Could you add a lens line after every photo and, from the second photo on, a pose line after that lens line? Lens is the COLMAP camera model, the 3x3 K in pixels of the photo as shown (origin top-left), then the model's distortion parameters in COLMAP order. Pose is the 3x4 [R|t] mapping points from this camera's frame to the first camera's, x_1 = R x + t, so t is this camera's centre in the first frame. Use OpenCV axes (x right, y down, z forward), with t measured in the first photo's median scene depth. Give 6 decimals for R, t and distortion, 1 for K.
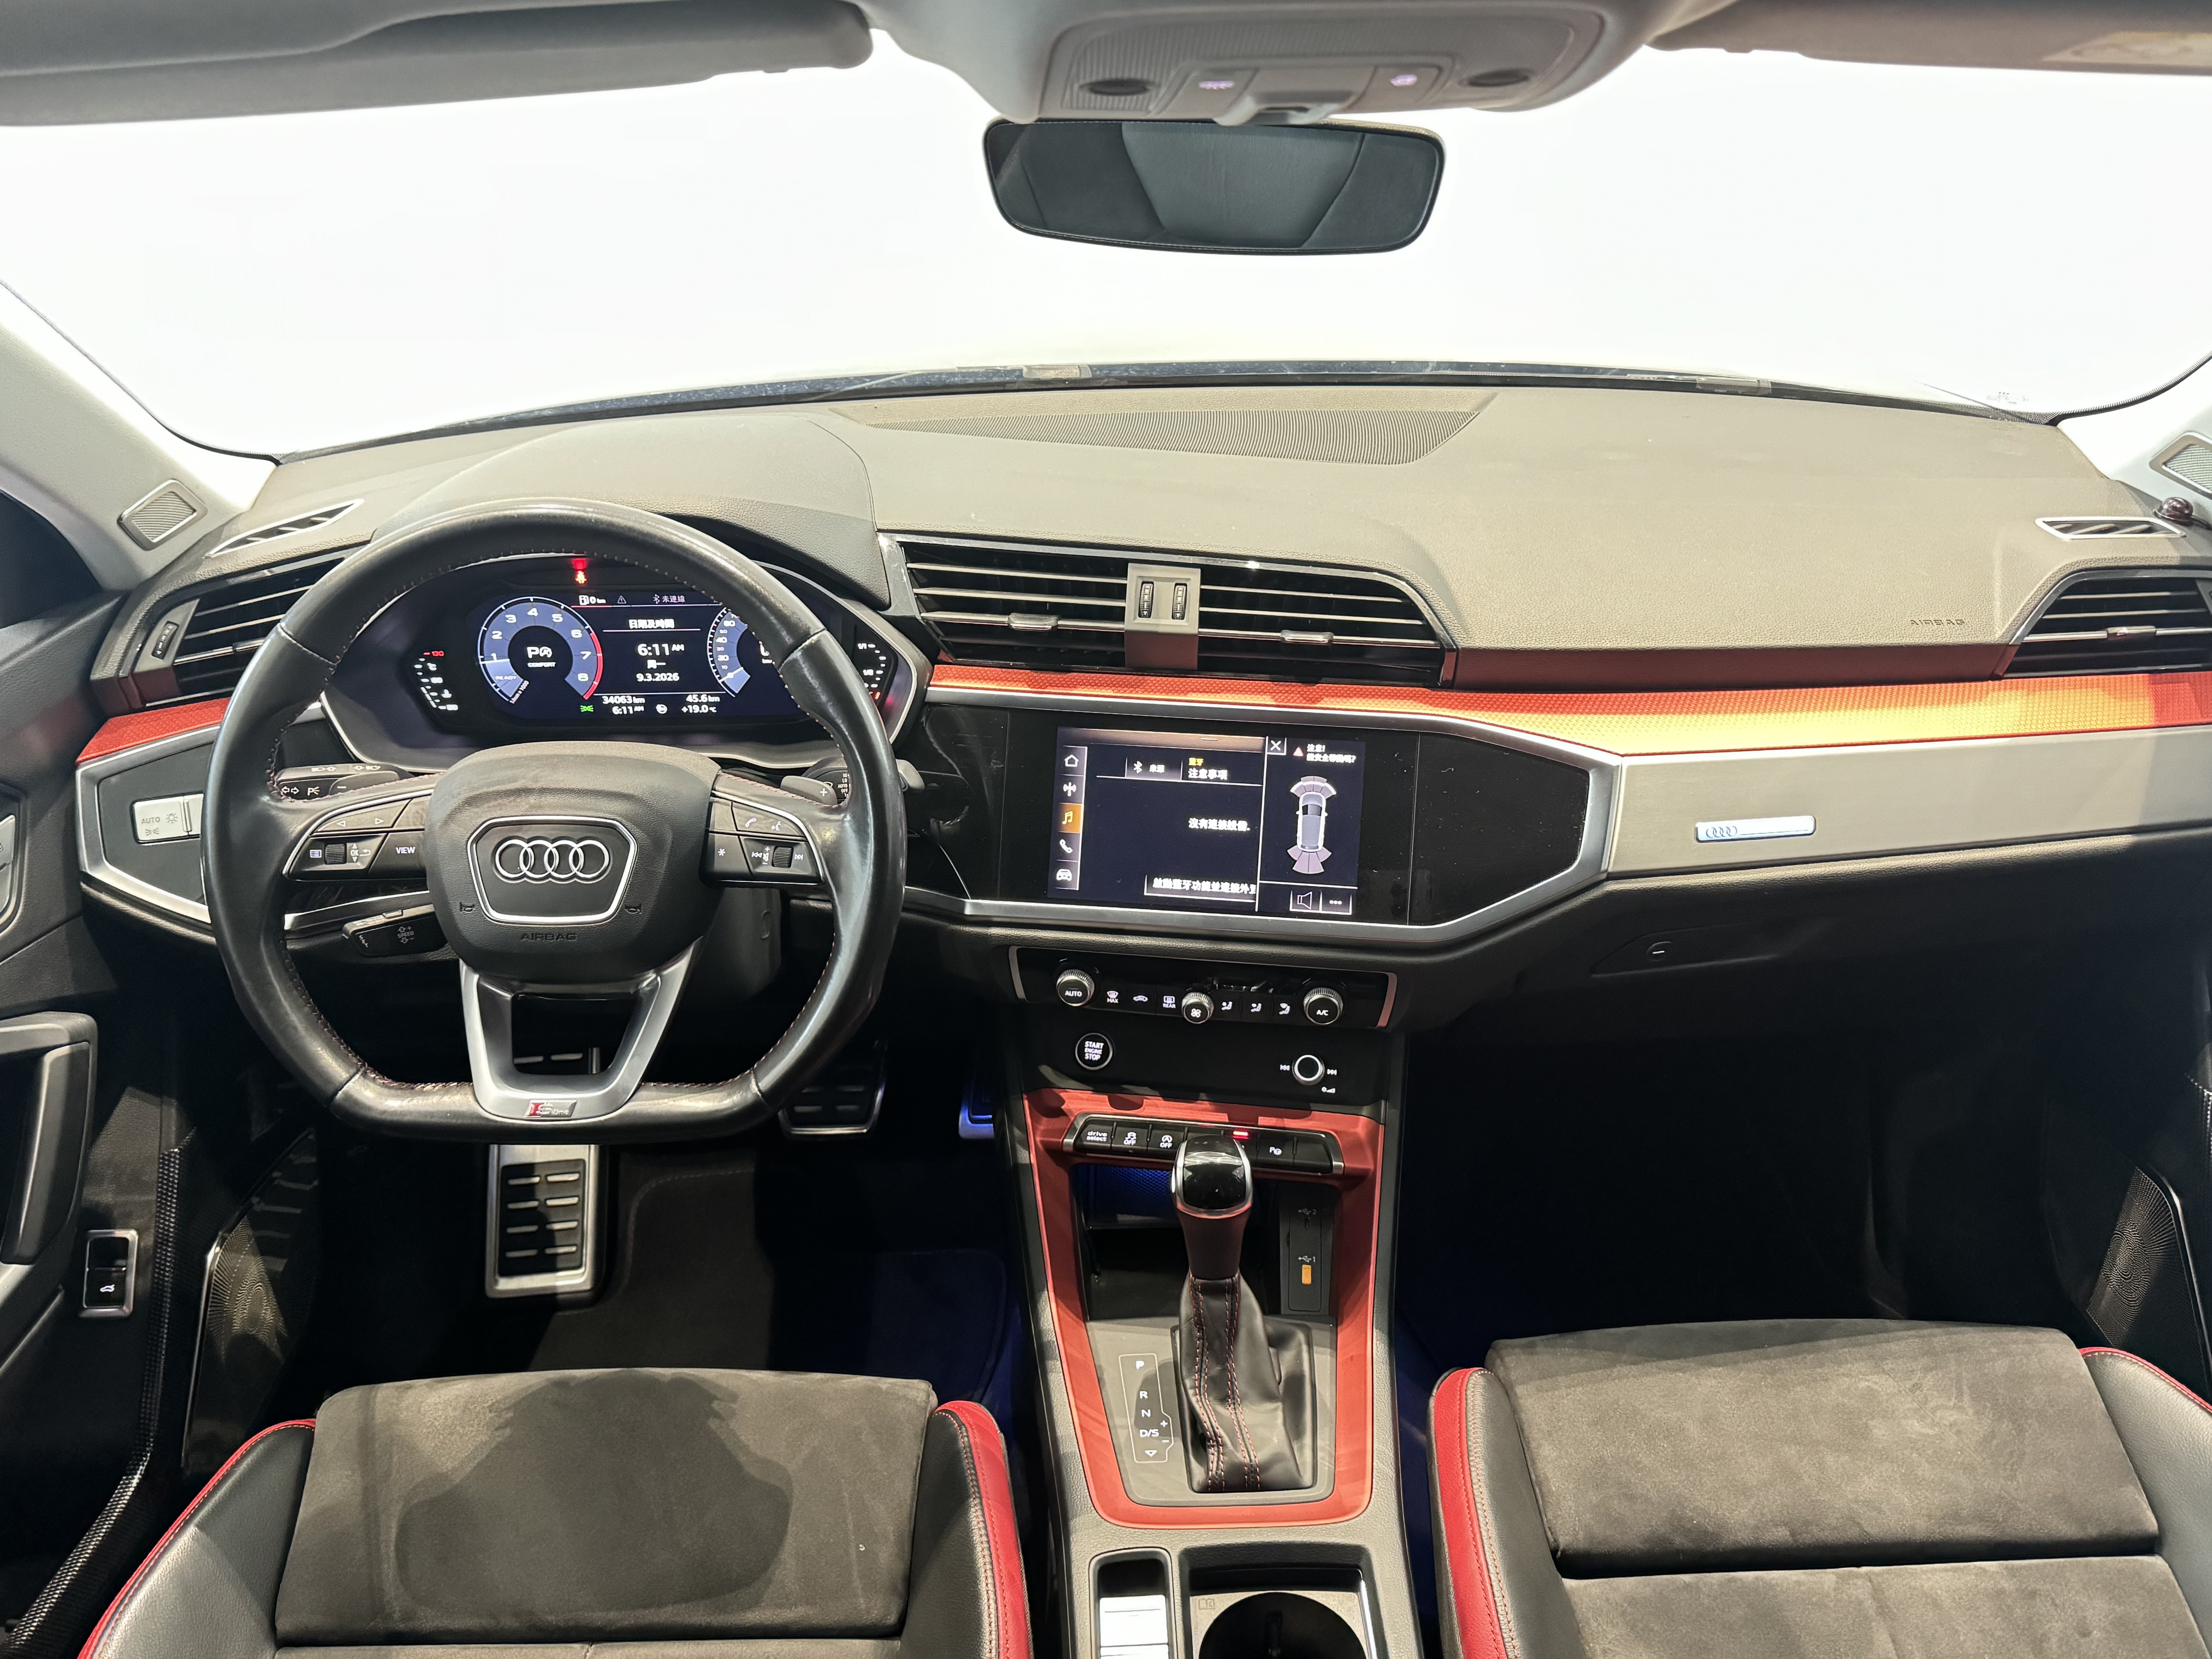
lens RADIAL K [[1477.9, 0, 1062.5], [0, 1477.9, 835.6], [0, 0, 1]] dist [0.059089, -0.117167]
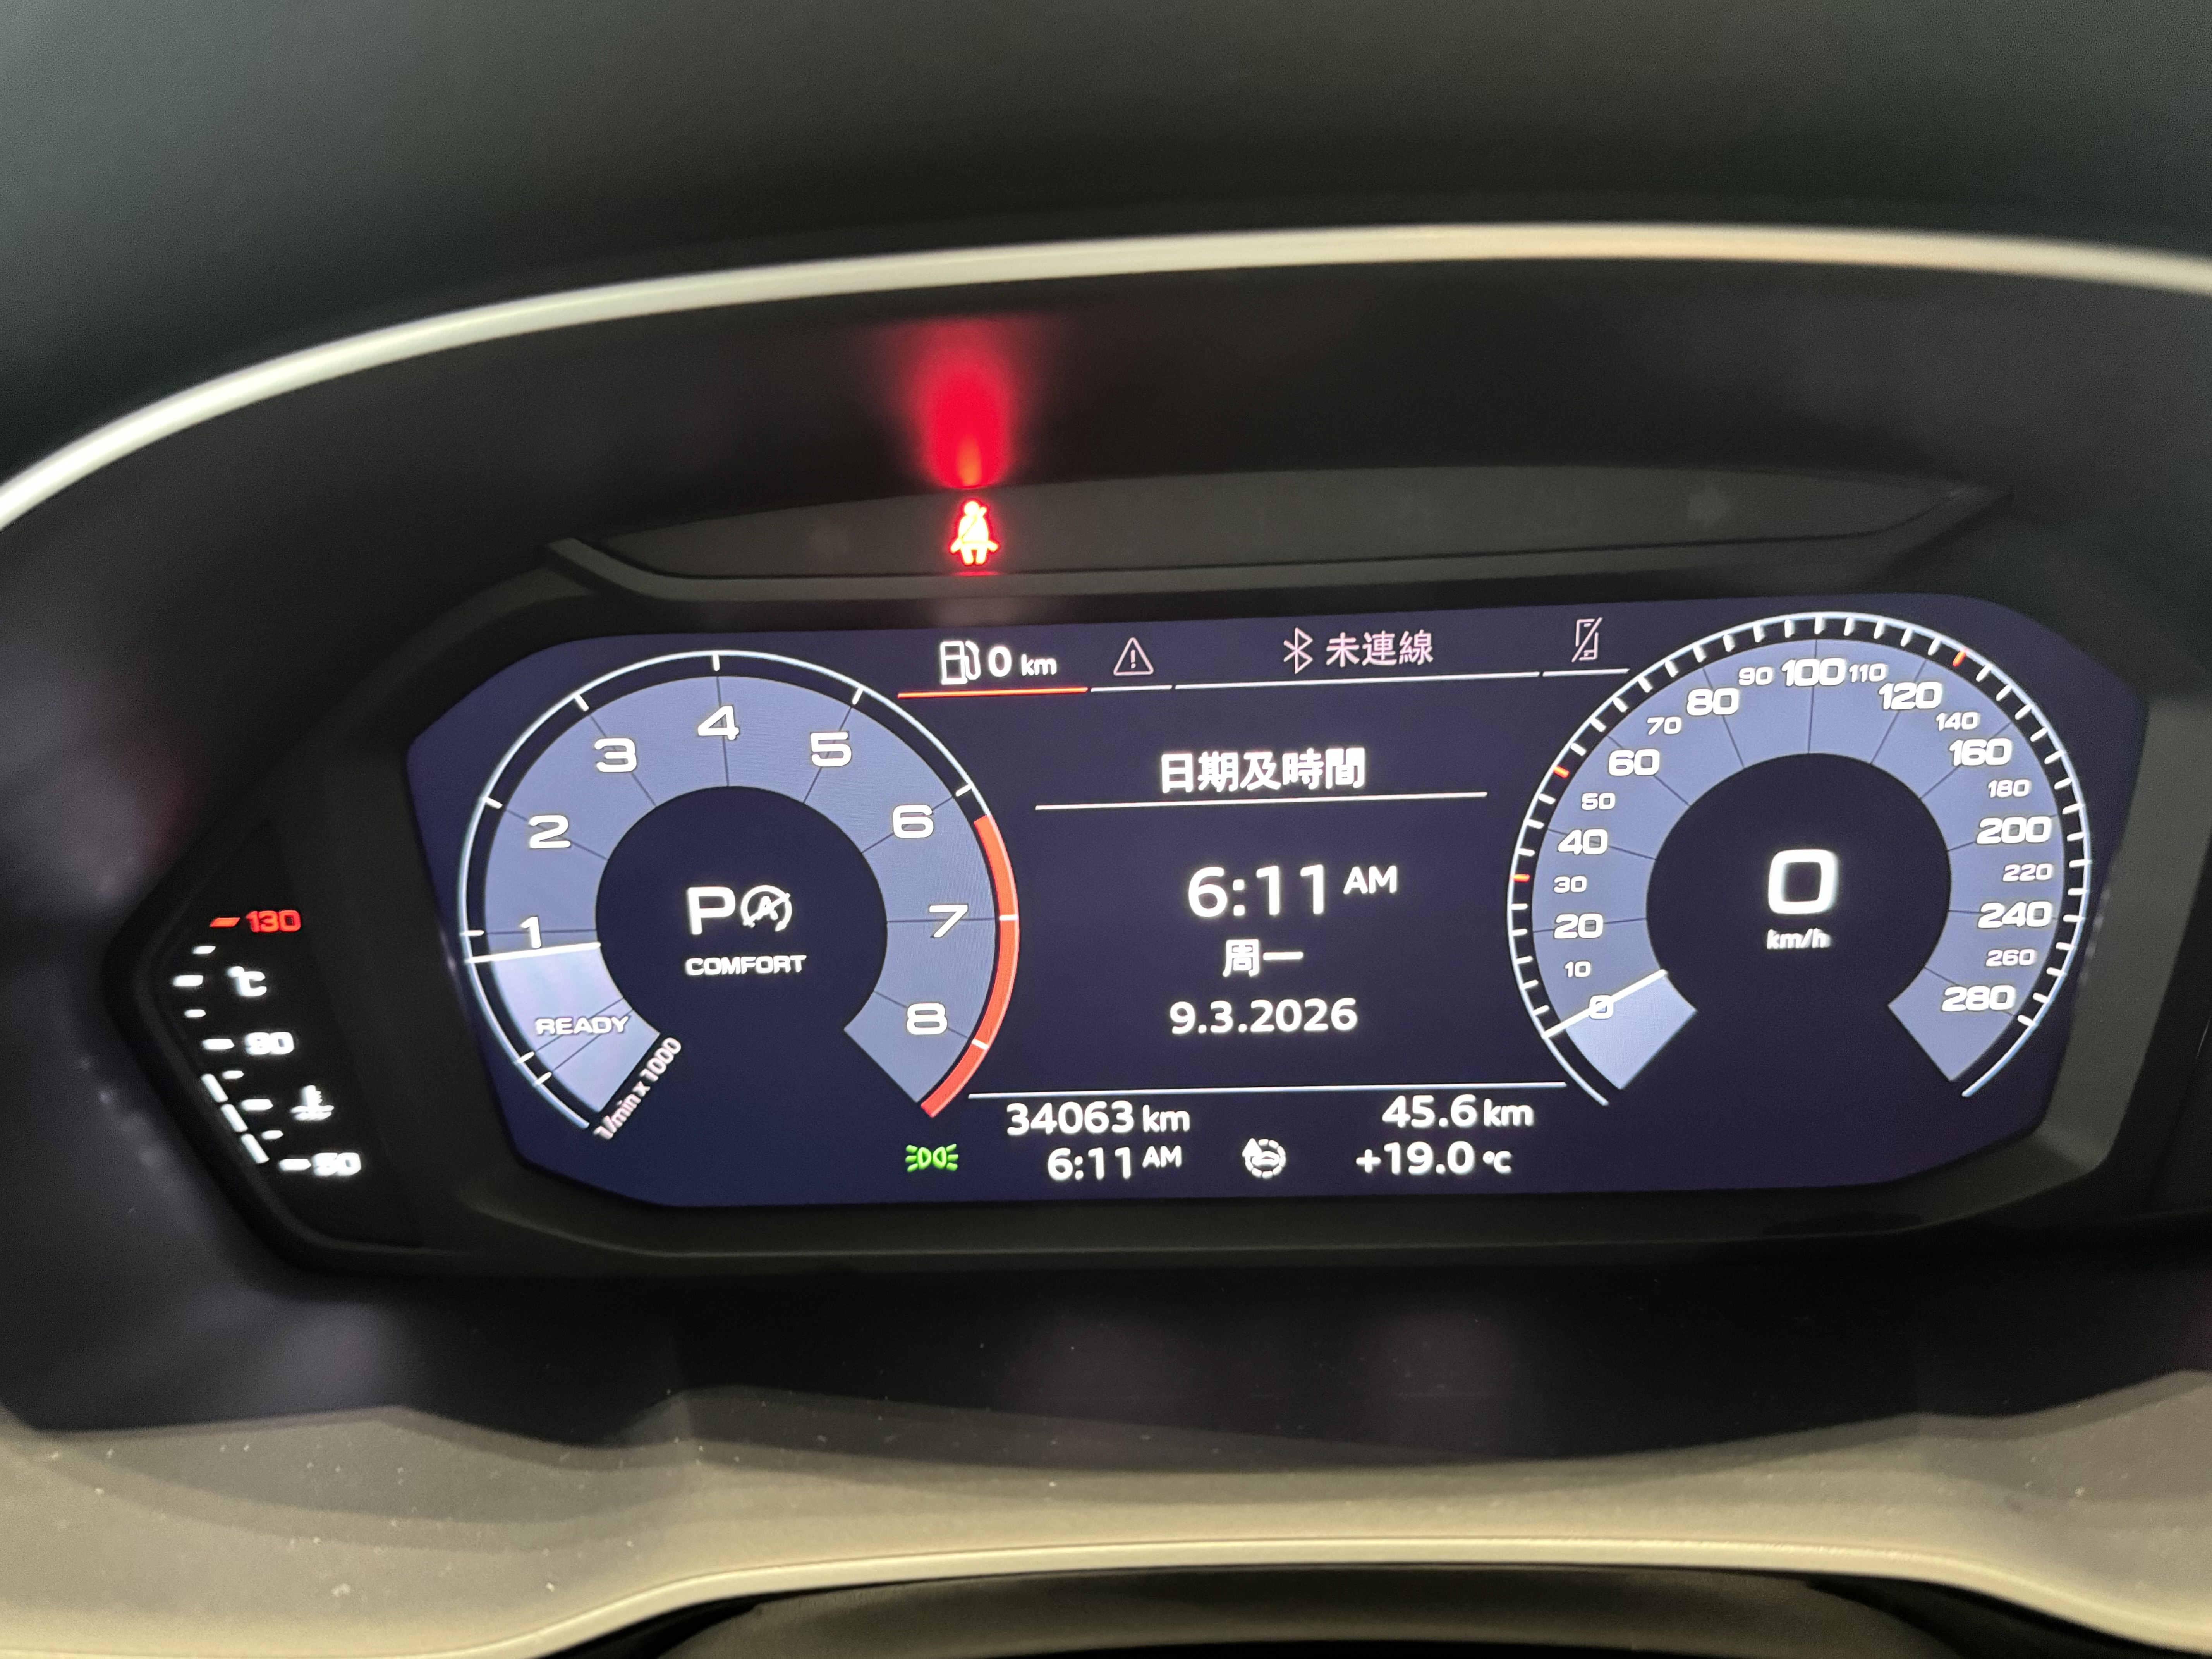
lens RADIAL K [[1477.9, 0, 1062.5], [0, 1477.9, 835.6], [0, 0, 1]] dist [0.059089, -0.117167]
pose [[0.996022, -0.010995, -0.088428, -0.287763], [-0.002684, 0.988207, -0.153103, -0.101646], [0.089068, 0.152731, 0.984246, 0.795887]]
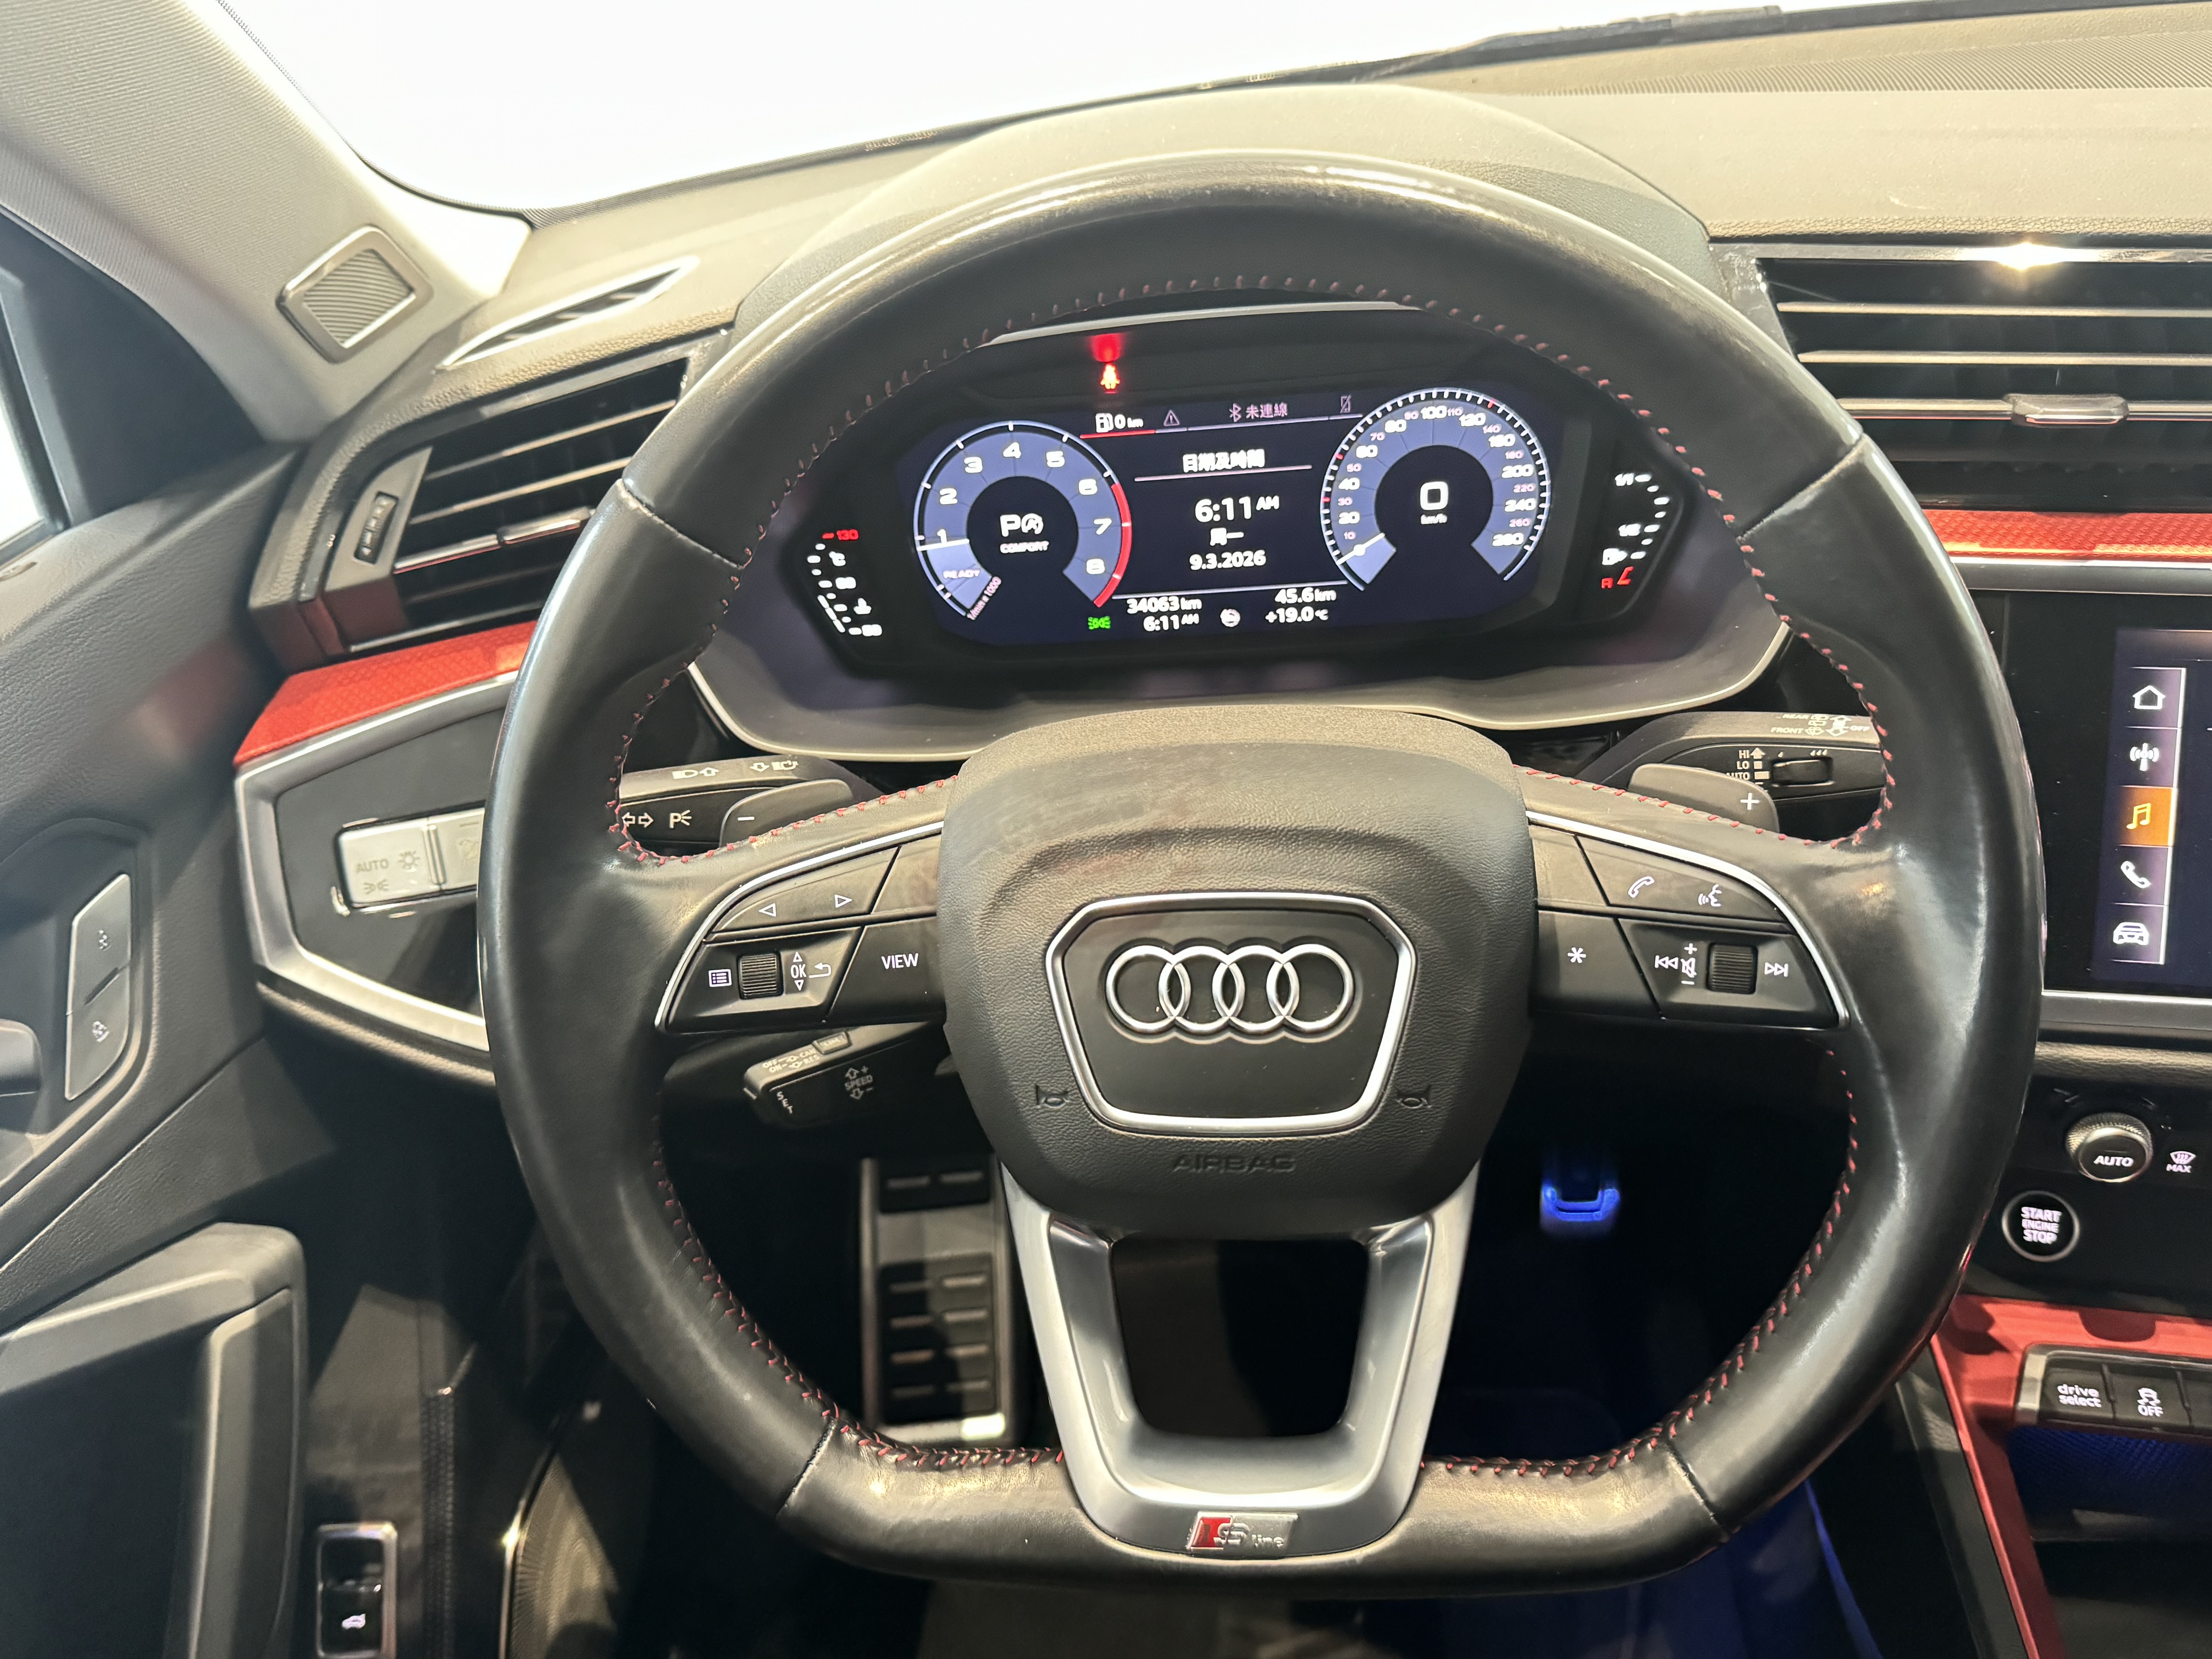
lens RADIAL K [[1580.7, 0, 1106.0], [0, 1580.7, 829.5], [0, 0, 1]] dist [0.178364, -0.343855]
pose [[0.991712, -0.020831, -0.126781, -0.249378], [0.030519, 0.996720, 0.074957, -0.053840], [0.124803, -0.078205, 0.989095, 0.411193]]
